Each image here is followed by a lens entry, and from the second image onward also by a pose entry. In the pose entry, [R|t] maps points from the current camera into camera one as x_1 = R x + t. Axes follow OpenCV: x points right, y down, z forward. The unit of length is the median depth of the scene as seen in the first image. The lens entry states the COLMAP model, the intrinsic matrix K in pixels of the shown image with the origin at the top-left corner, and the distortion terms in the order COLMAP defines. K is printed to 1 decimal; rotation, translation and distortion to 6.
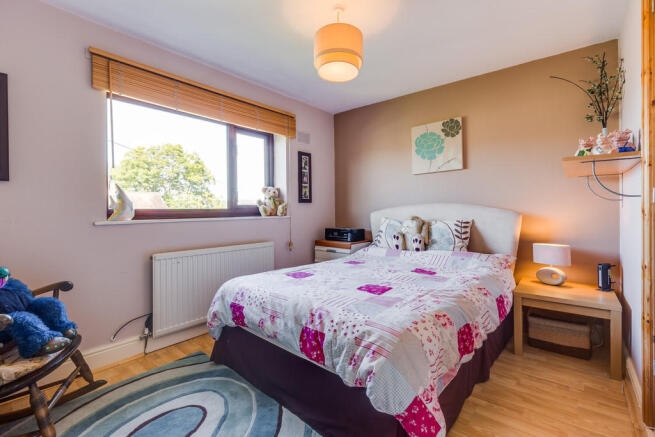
lens RADIAL K [[296.4, 0, 329.9], [0, 296.4, 204.0], [0, 0, 1]] dist [0.001737, -0.000133]
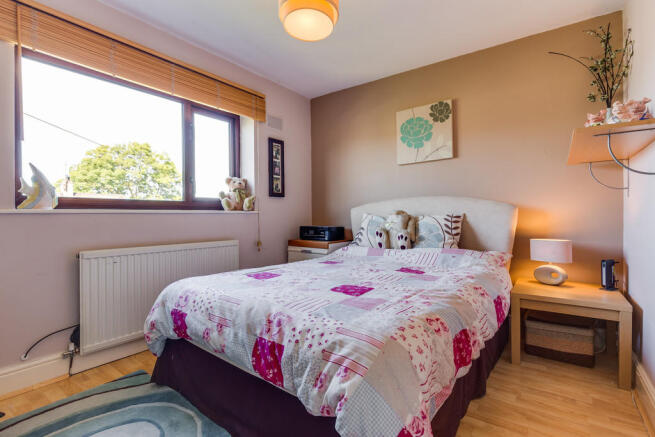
lens RADIAL K [[308.4, 0, 329.5], [0, 308.4, 210.8], [0, 0, 1]] dist [-0.003041, 0.000122]
pose [[0.998418, 0.001590, 0.056213, 0.032459], [-0.001721, 0.999996, 0.002278, 0.053500], [-0.056209, -0.002371, 0.998416, 0.123406]]
